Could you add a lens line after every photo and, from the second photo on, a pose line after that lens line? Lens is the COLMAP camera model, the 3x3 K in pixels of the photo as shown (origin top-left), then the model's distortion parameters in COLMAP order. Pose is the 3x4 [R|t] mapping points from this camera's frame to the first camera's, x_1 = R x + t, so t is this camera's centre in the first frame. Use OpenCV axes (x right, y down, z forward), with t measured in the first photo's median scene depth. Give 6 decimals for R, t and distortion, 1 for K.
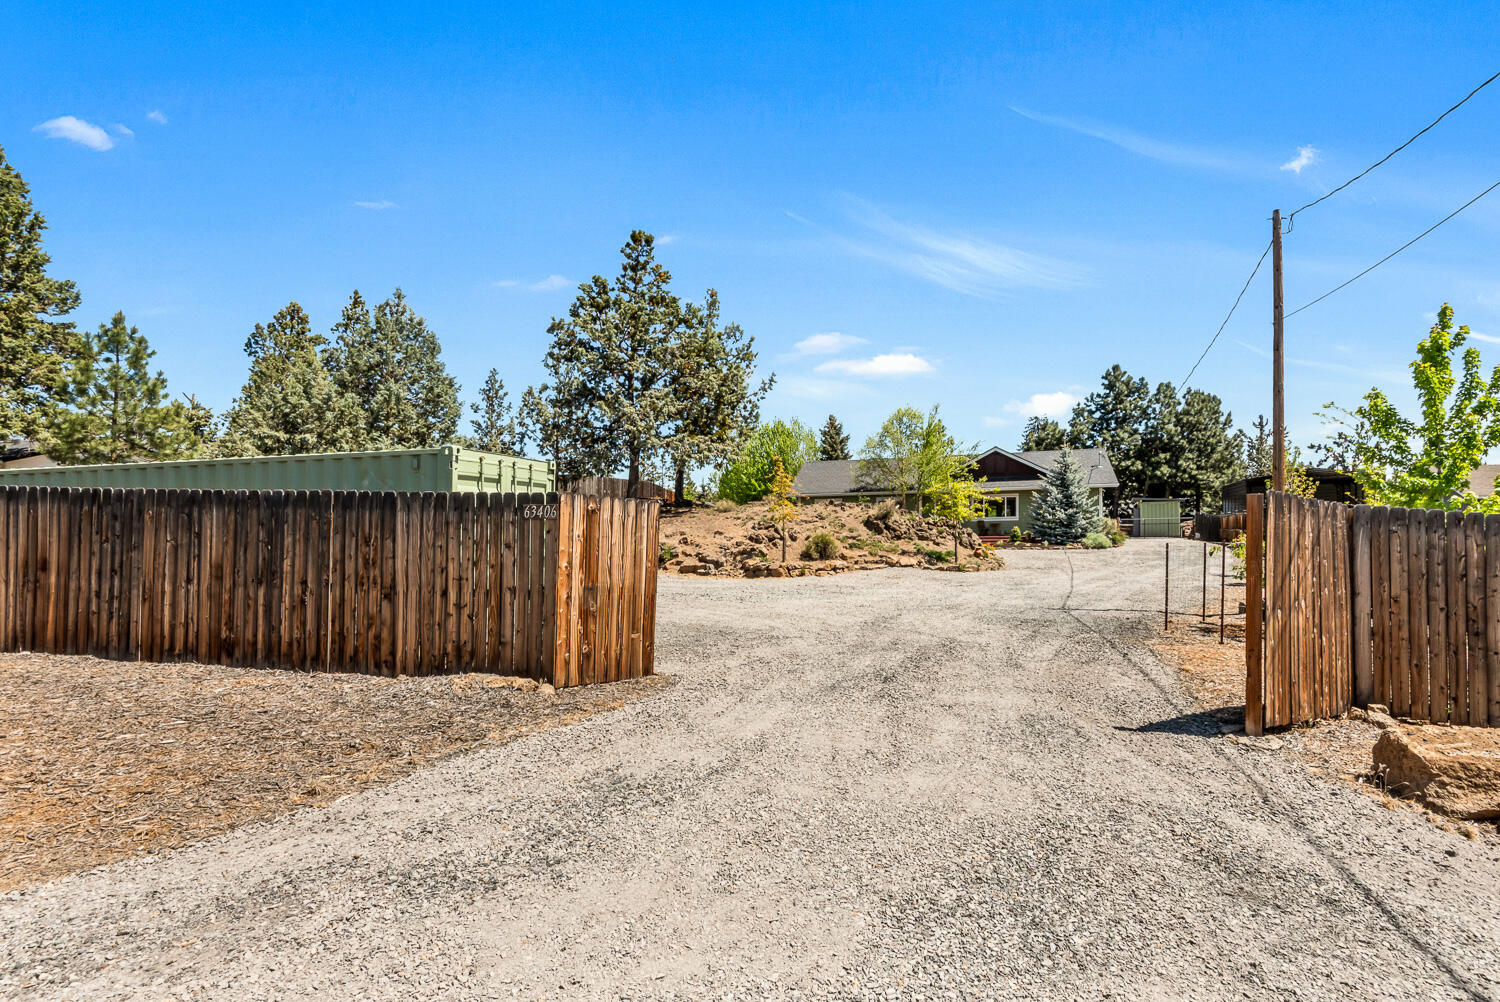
lens RADIAL K [[698.9, 0, 753.1], [0, 698.9, 512.3], [0, 0, 1]] dist [0.031921, -0.002941]
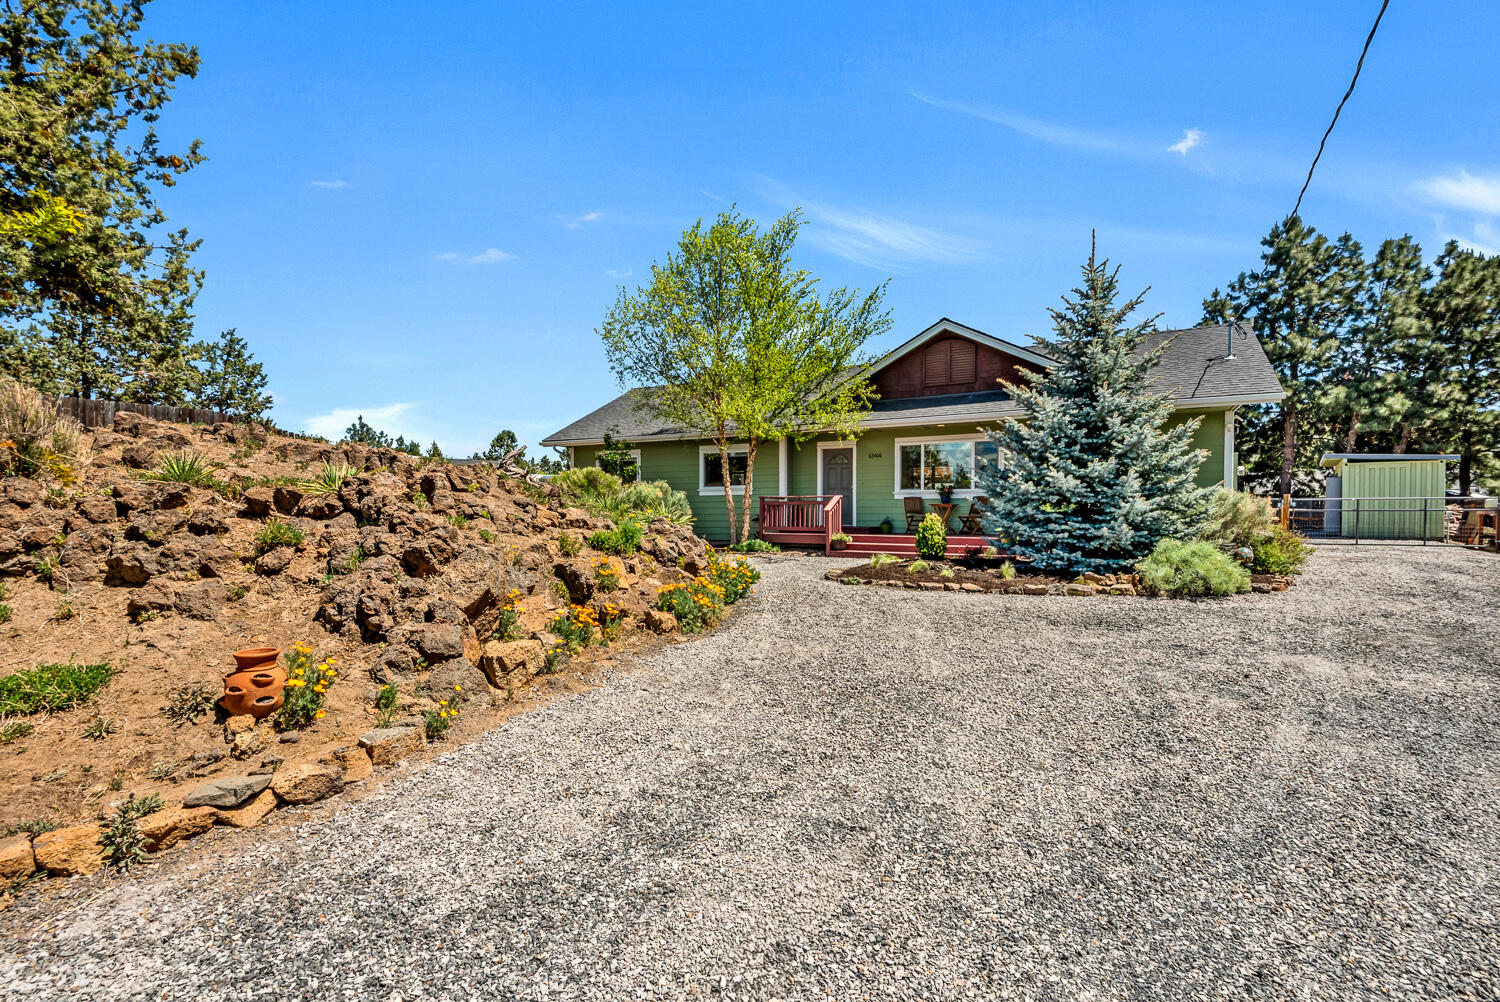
lens RADIAL K [[698.9, 0, 750.7], [0, 698.9, 498.9], [0, 0, 1]] dist [0.031921, -0.002941]
pose [[0.983804, -0.000450, -0.179247, 0.212864], [0.001551, 0.999981, 0.006000, 0.005700], [0.179241, -0.006181, 0.983786, 0.400214]]
